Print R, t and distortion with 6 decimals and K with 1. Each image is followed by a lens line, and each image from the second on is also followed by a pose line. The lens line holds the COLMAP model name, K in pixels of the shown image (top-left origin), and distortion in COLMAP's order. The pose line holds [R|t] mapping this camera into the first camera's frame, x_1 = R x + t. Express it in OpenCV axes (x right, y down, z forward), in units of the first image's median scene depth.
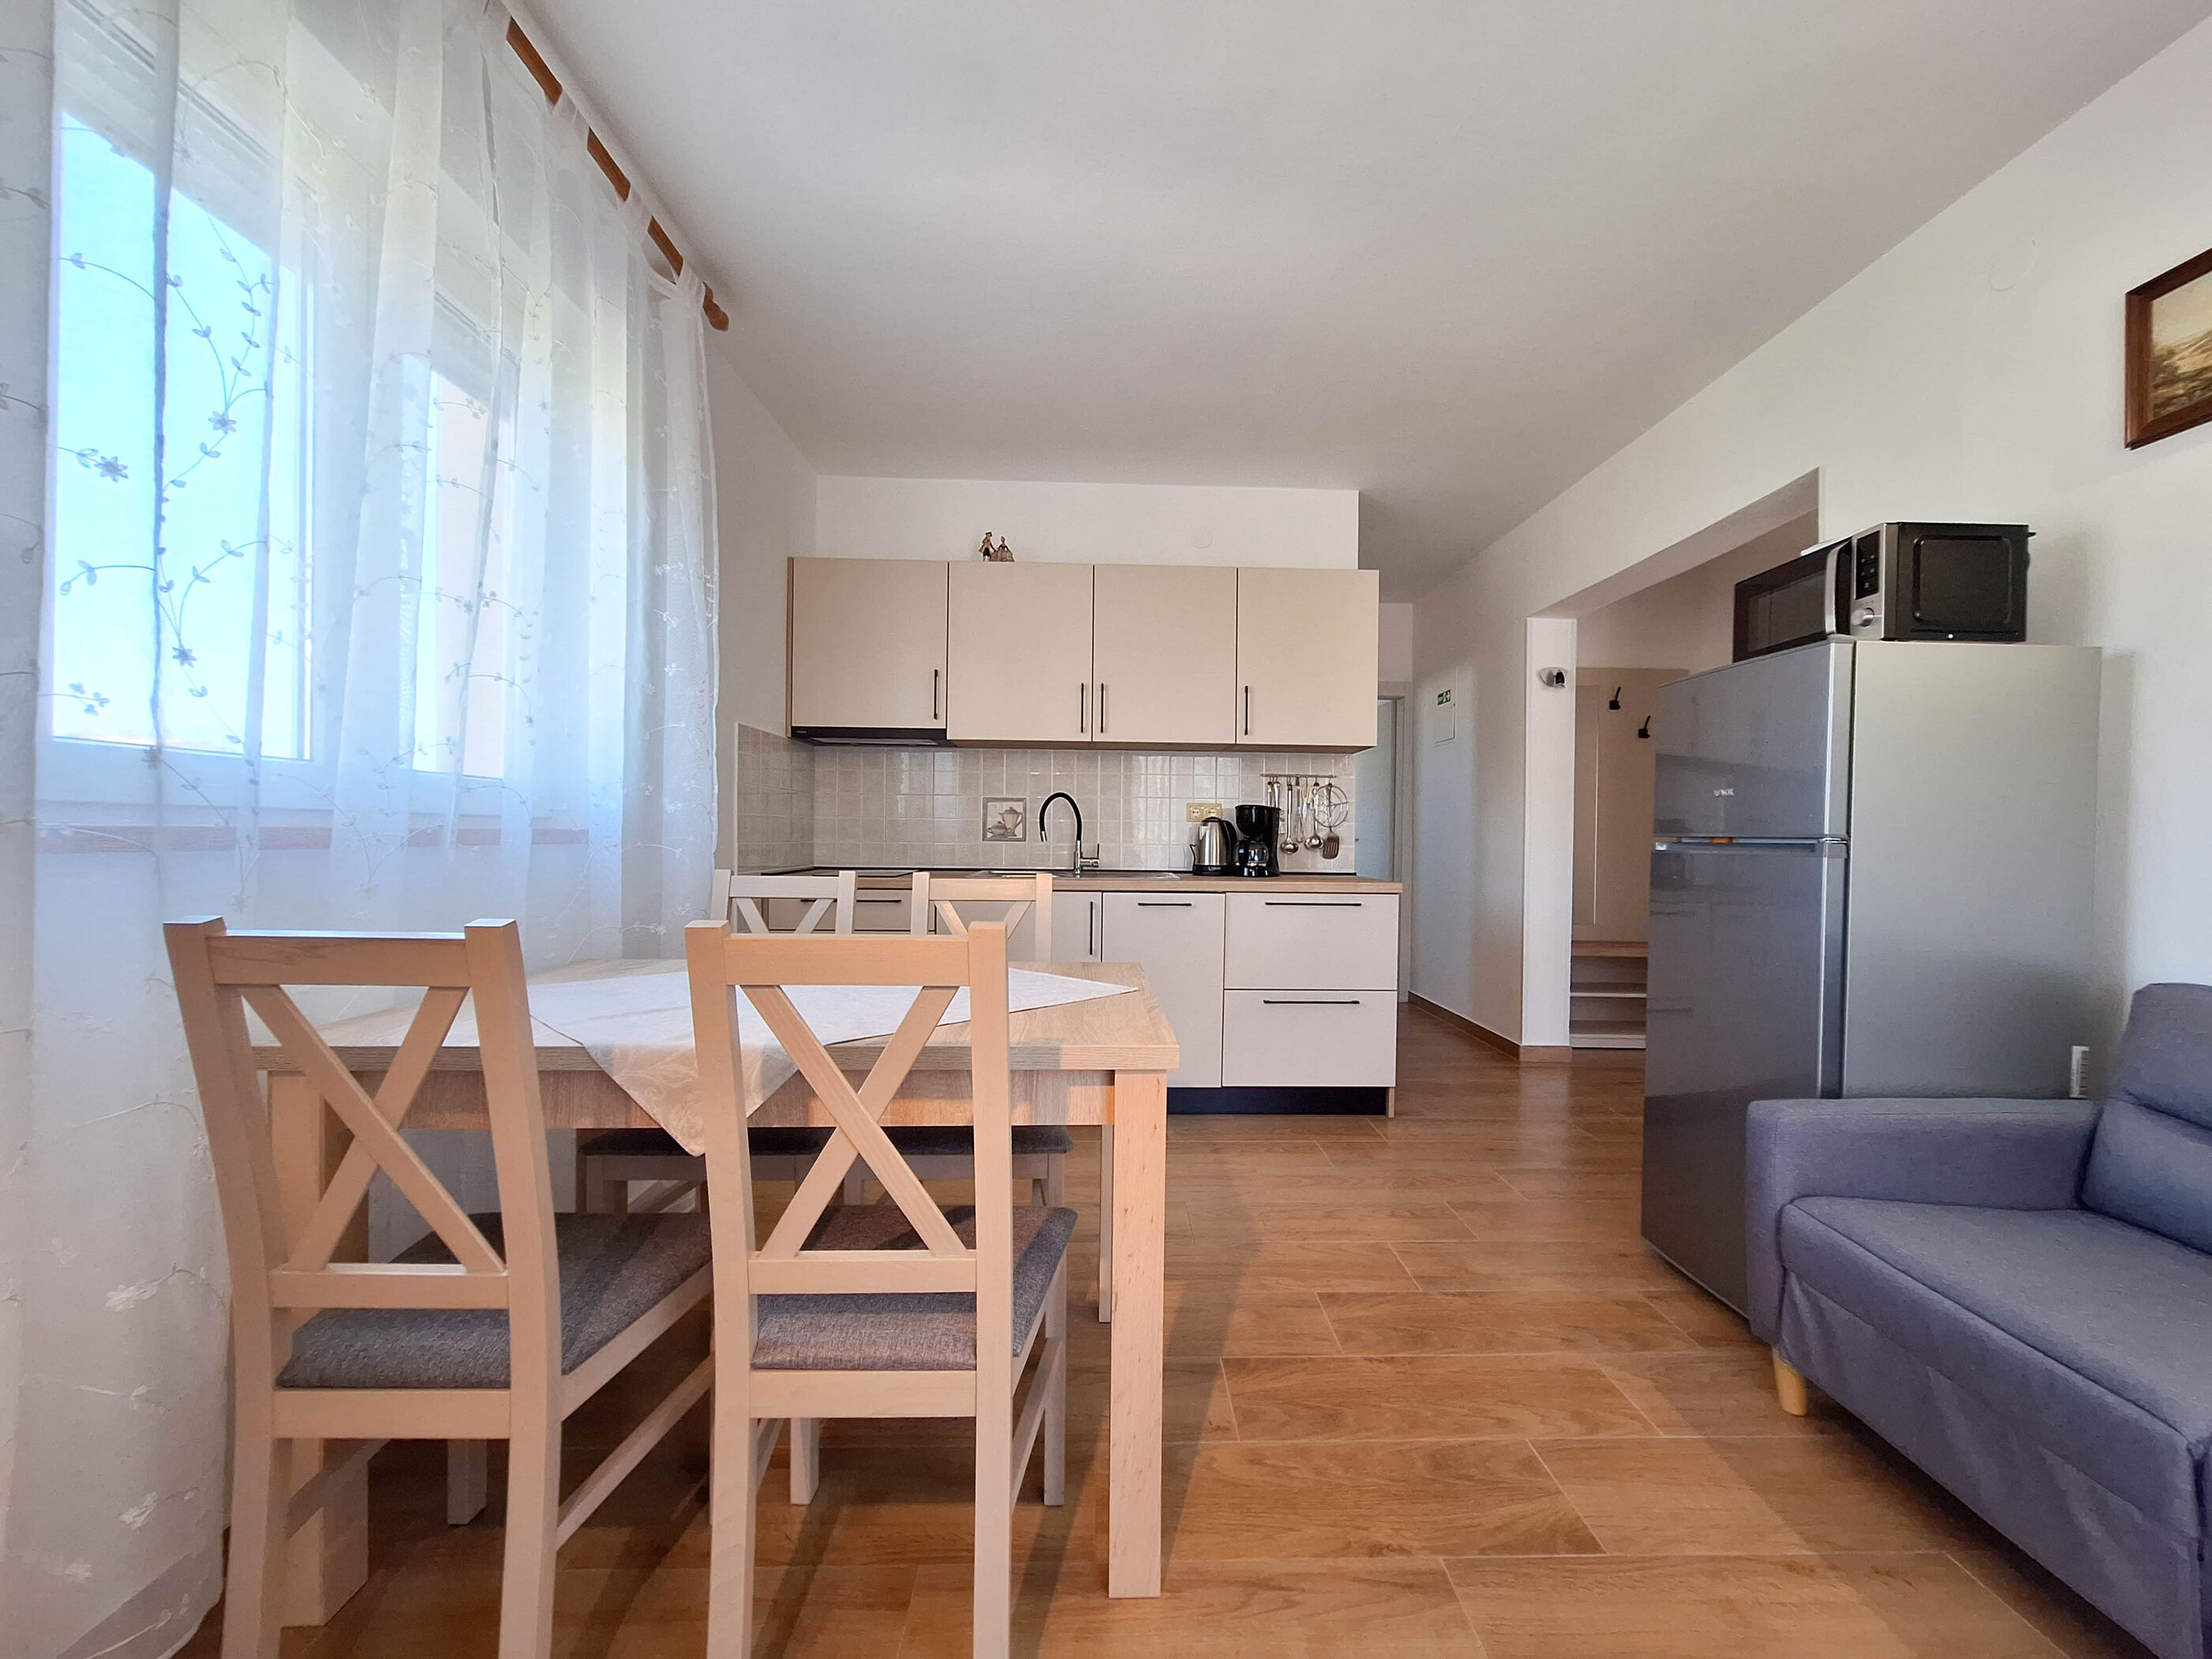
lens RADIAL K [[889.5, 0, 1123.7], [0, 889.5, 842.7], [0, 0, 1]] dist [-0.002735, 0.000899]
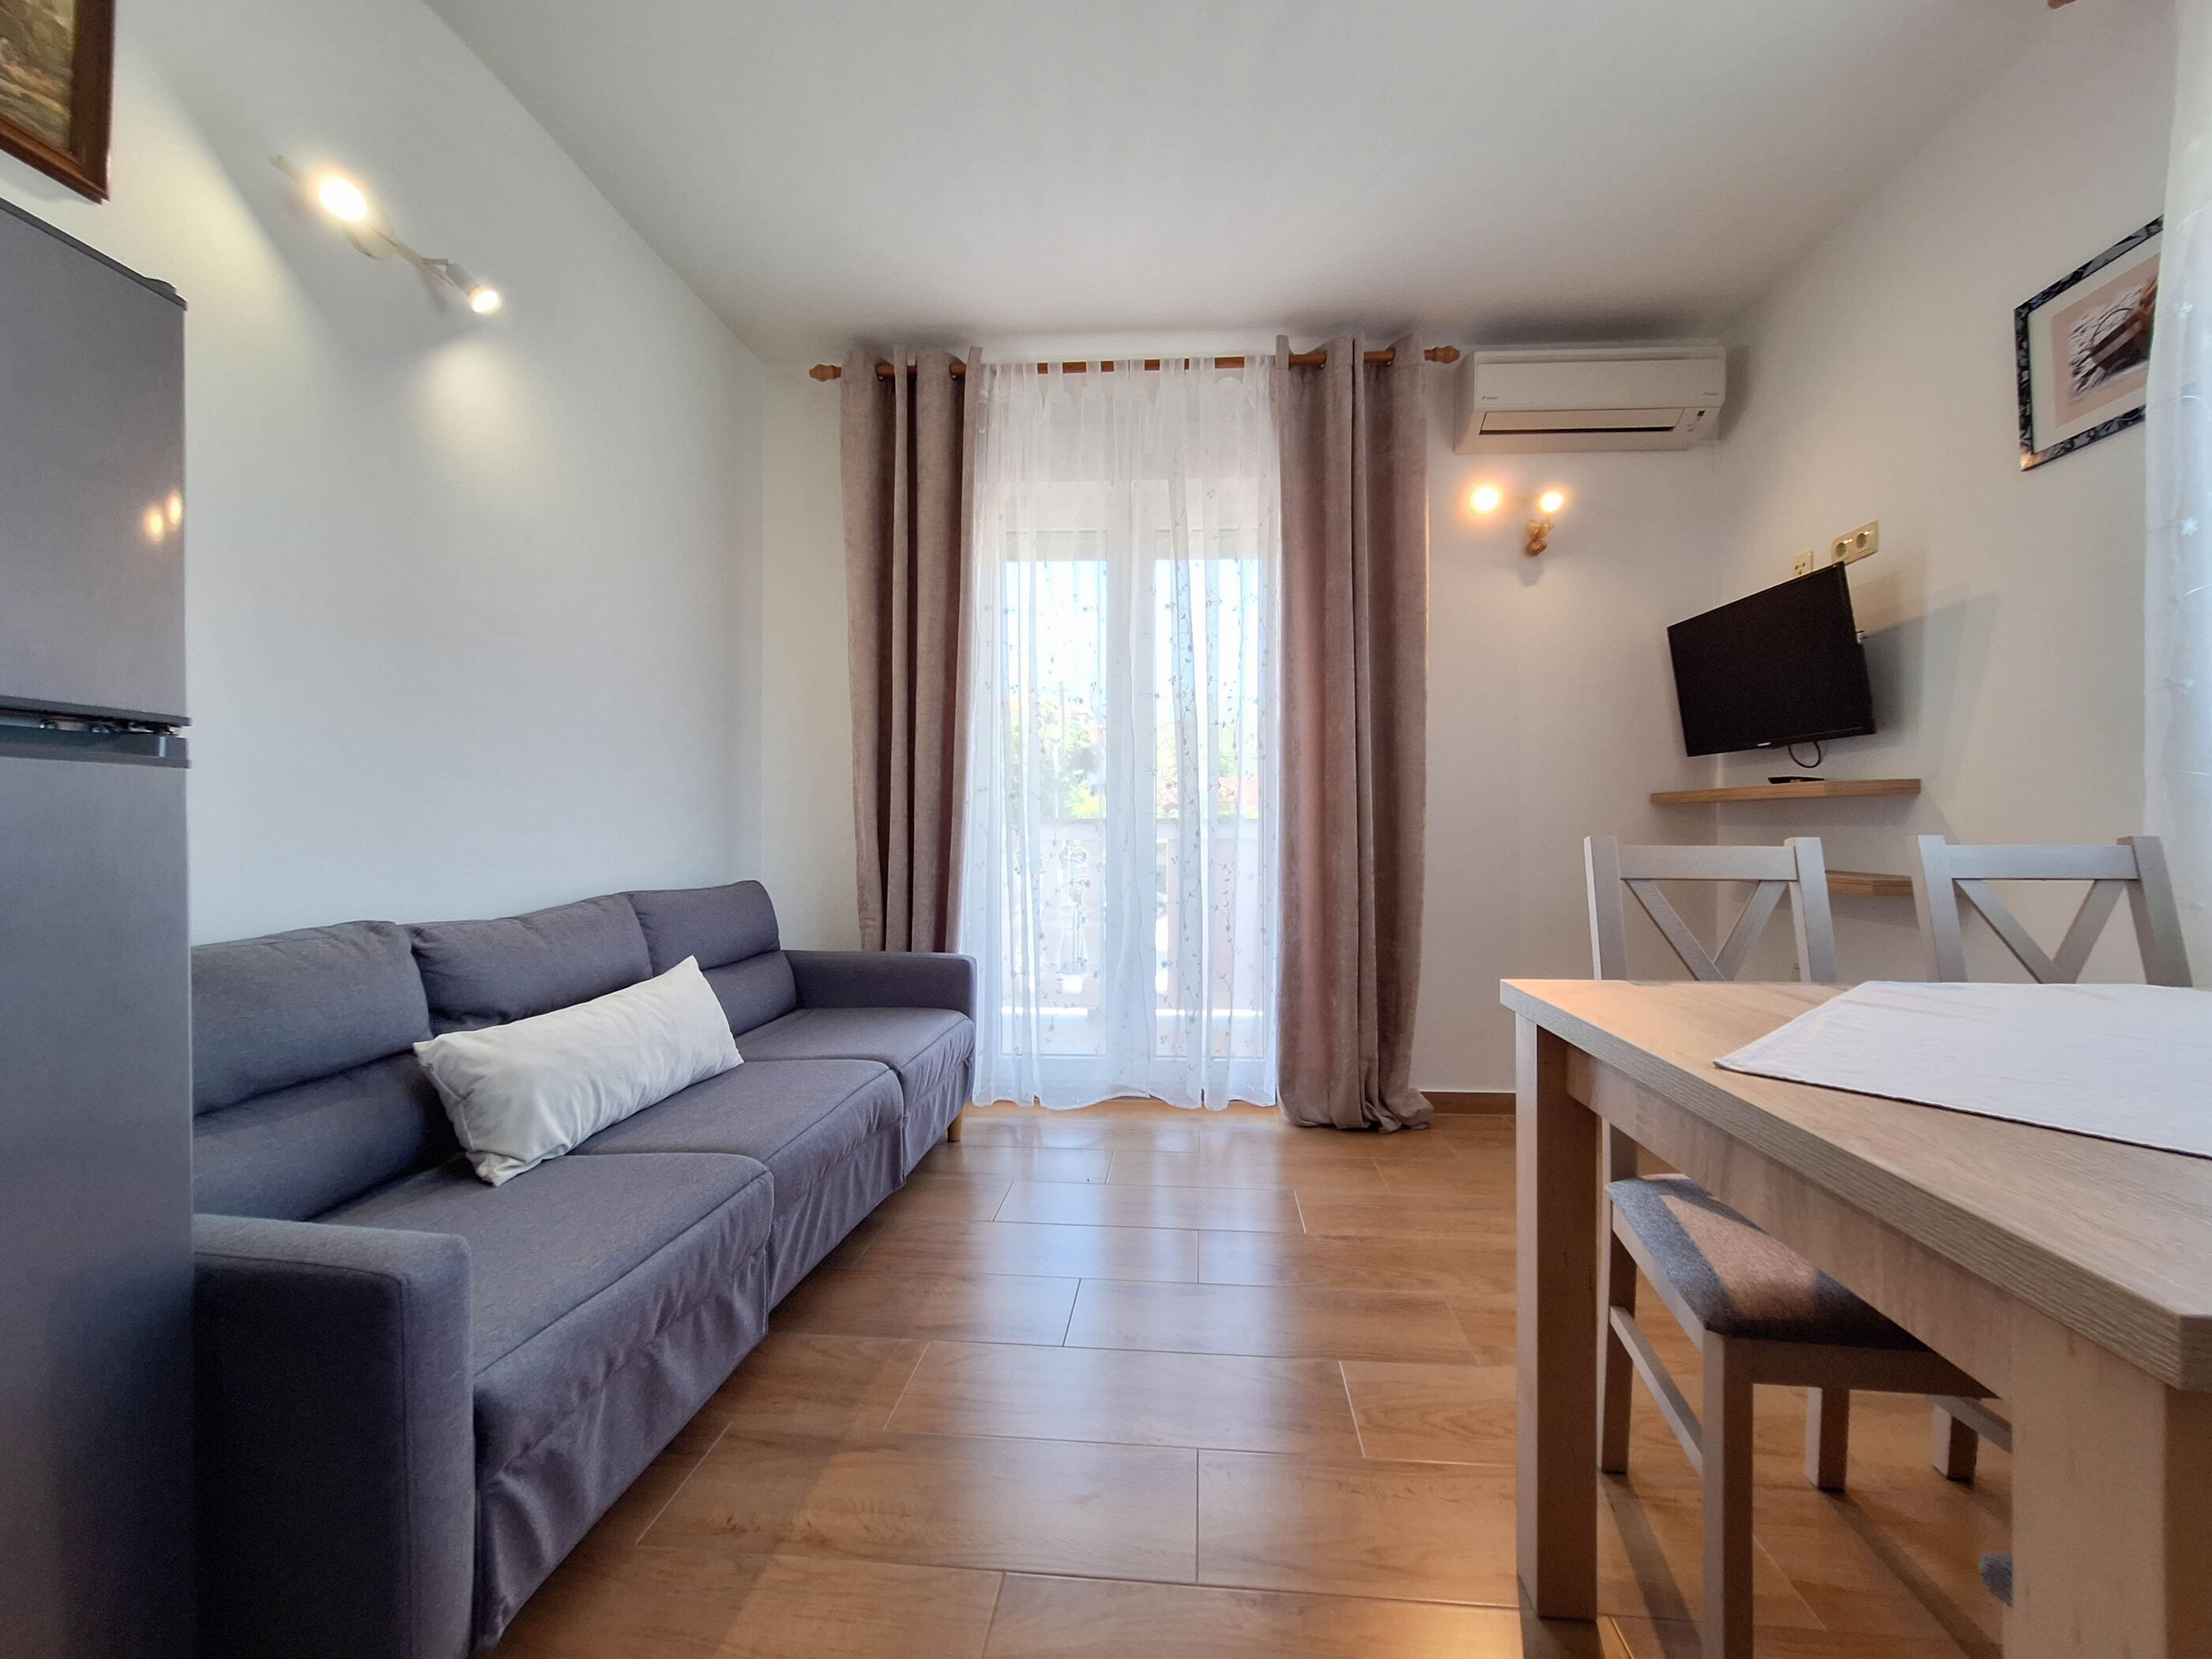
lens RADIAL K [[889.5, 0, 1137.7], [0, 889.5, 816.7], [0, 0, 1]] dist [-0.002735, 0.000899]
pose [[-0.995595, -0.010417, 0.093178, 0.193870], [-0.010459, 0.999945, 0.000034, 0.027299], [-0.093173, -0.000941, -0.995649, 1.073108]]
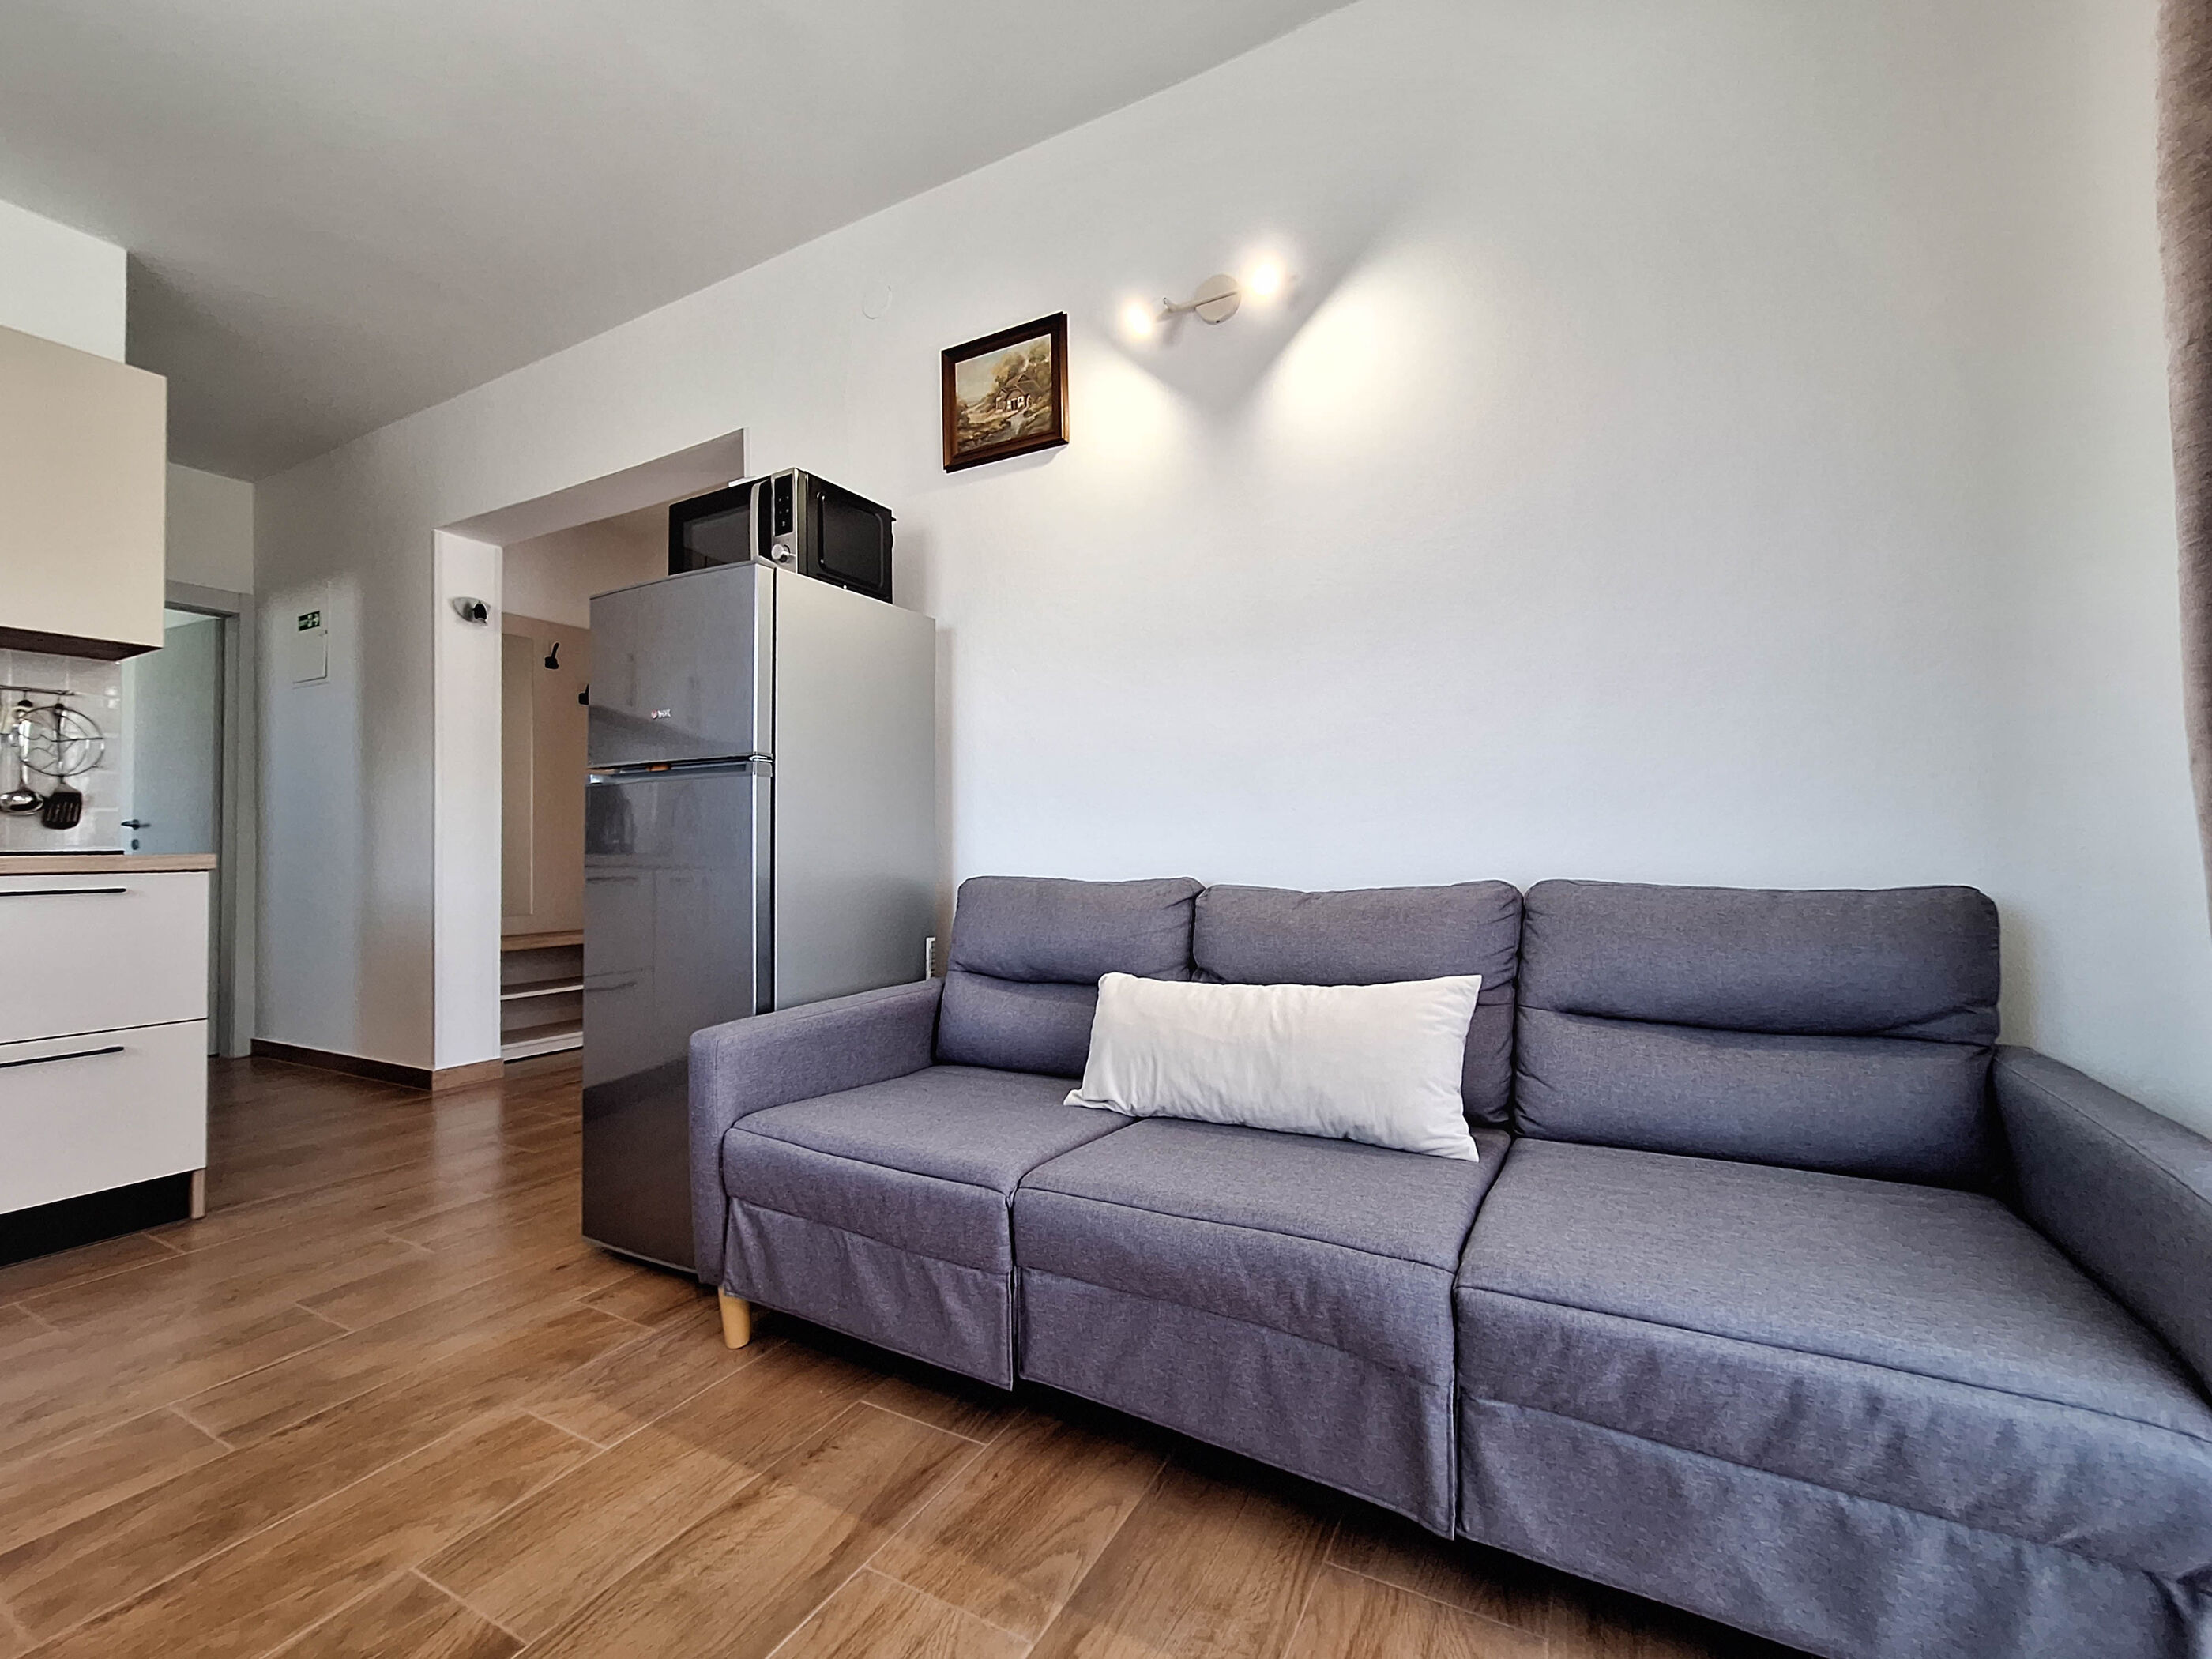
lens RADIAL K [[932.8, 0, 1143.6], [0, 932.8, 819.8], [0, 0, 1]] dist [-0.000691, 0.000127]
pose [[0.487217, -0.000933, 0.873280, 0.061992], [0.028897, 0.999469, -0.015054, 0.072271], [-0.872803, 0.032570, 0.486985, 0.077005]]
